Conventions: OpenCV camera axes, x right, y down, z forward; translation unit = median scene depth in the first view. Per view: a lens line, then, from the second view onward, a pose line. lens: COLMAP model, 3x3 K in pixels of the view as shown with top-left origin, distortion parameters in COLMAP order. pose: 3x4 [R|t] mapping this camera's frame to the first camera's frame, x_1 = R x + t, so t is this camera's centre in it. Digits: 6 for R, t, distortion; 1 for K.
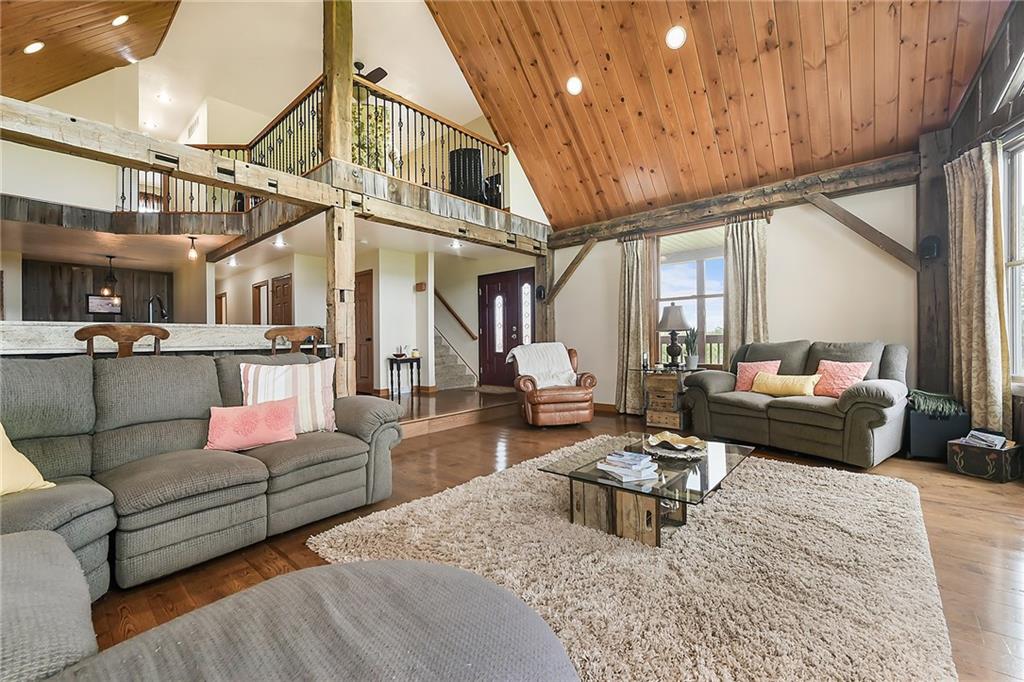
lens RADIAL K [[413.5, 0, 503.9], [0, 413.5, 343.8], [0, 0, 1]] dist [-0.008764, -0.002223]
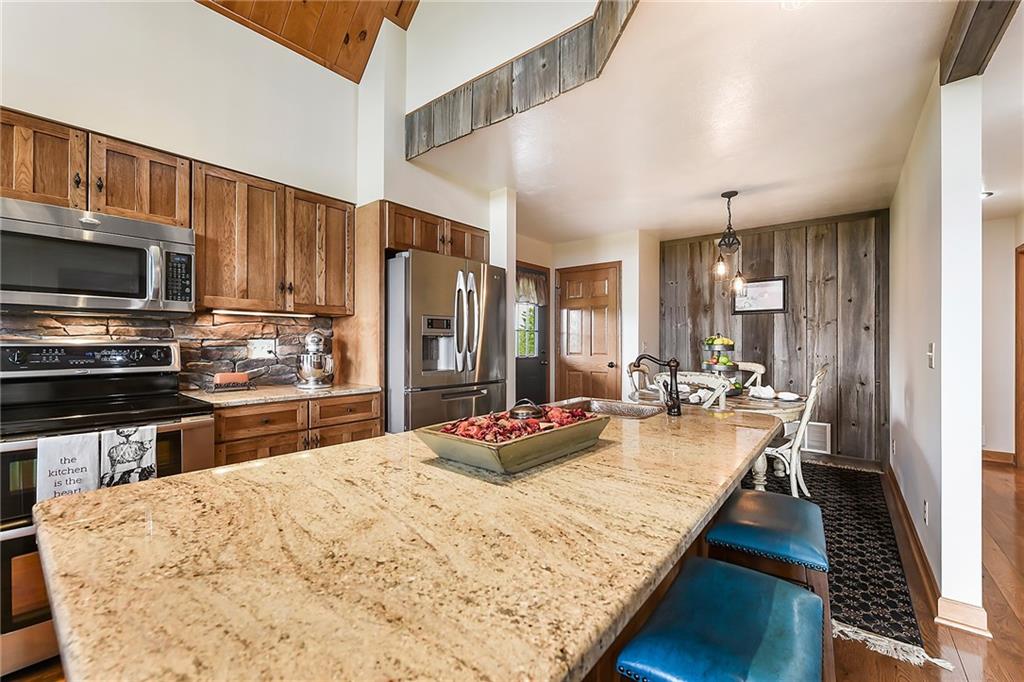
lens RADIAL K [[413.5, 0, 513.4], [0, 413.5, 344.8], [0, 0, 1]] dist [-0.008764, -0.002223]
pose [[0.048805, 0.018428, -0.998638, -0.615260], [-0.005383, 0.999820, 0.018187, -0.054284], [0.998794, 0.004488, 0.048896, 0.916153]]
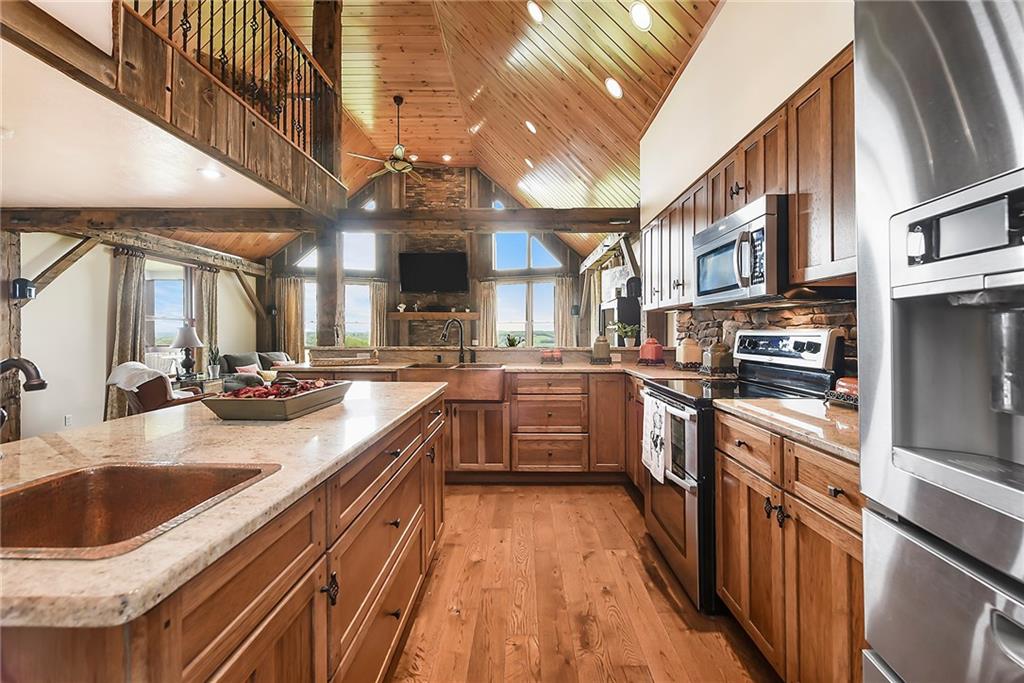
lens RADIAL K [[413.5, 0, 499.1], [0, 413.5, 362.0], [0, 0, 1]] dist [-0.008764, -0.002223]
pose [[-0.639052, -0.040581, 0.768093, -1.075845], [0.010927, 0.998027, 0.061820, -0.047218], [-0.769086, 0.047899, -0.637348, 0.997599]]
